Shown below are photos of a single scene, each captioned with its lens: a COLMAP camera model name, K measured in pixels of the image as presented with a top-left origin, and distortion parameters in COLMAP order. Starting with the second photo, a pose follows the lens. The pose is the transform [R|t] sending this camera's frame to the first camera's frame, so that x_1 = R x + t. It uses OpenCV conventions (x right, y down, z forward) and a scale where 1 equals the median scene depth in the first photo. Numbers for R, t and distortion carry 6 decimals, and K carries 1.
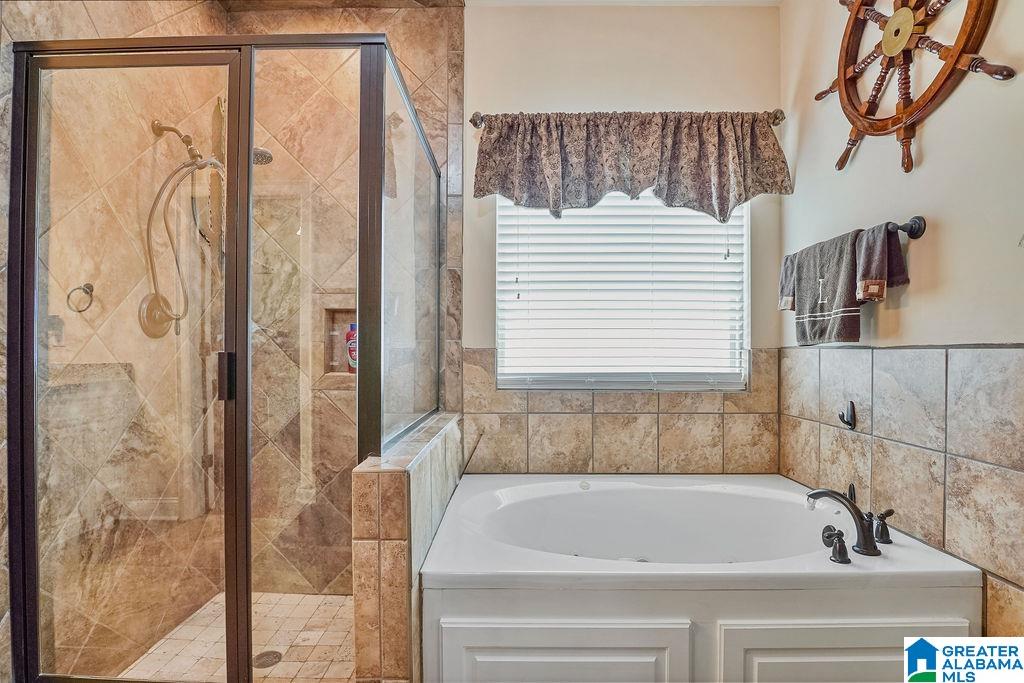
lens RADIAL K [[504.8, 0, 510.4], [0, 504.8, 347.3], [0, 0, 1]] dist [-0.021475, -0.001187]
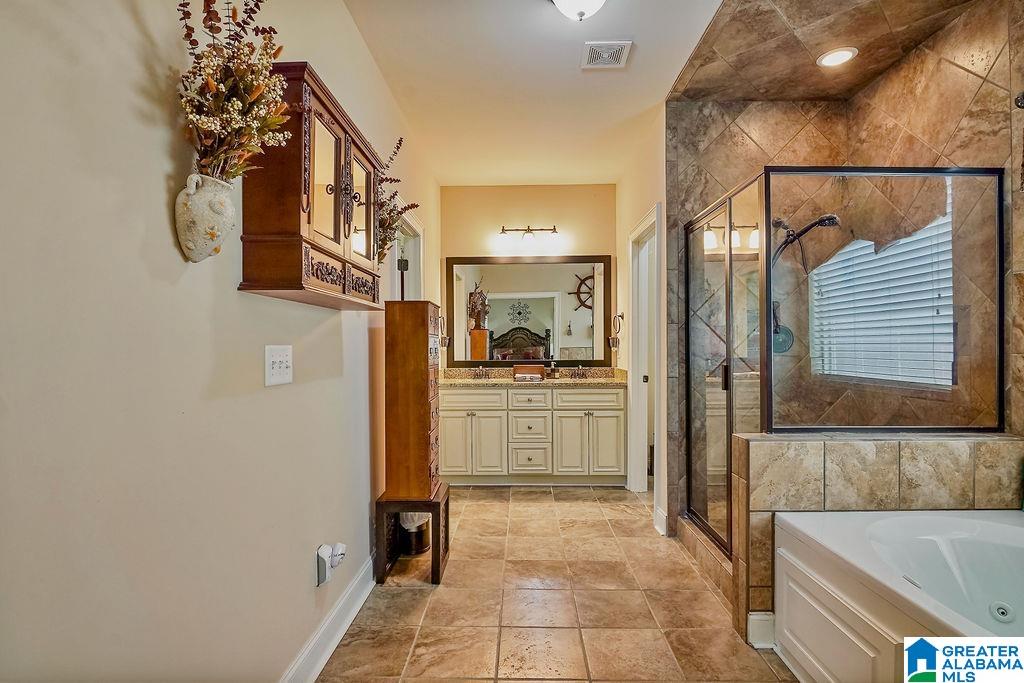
lens RADIAL K [[504.8, 0, 510.2], [0, 504.8, 350.4], [0, 0, 1]] dist [-0.021475, -0.001187]
pose [[-0.012236, 0.002953, -0.999921, 0.753166], [0.013214, 0.999909, 0.002791, -0.035459], [0.999838, -0.013179, -0.012274, 0.120411]]
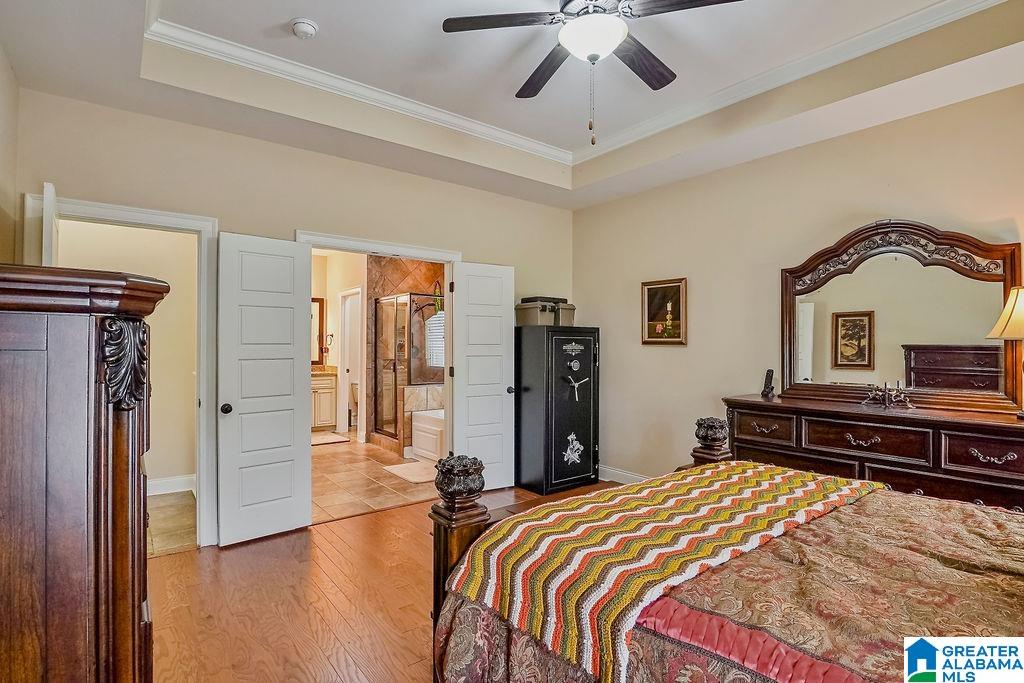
lens RADIAL K [[504.8, 0, 510.7], [0, 504.8, 345.6], [0, 0, 1]] dist [-0.021475, -0.001187]
pose [[0.621950, -0.002224, -0.783054, 2.123360], [0.003758, 0.999993, 0.000145, -0.081221], [0.783048, -0.003033, 0.621954, -0.595061]]
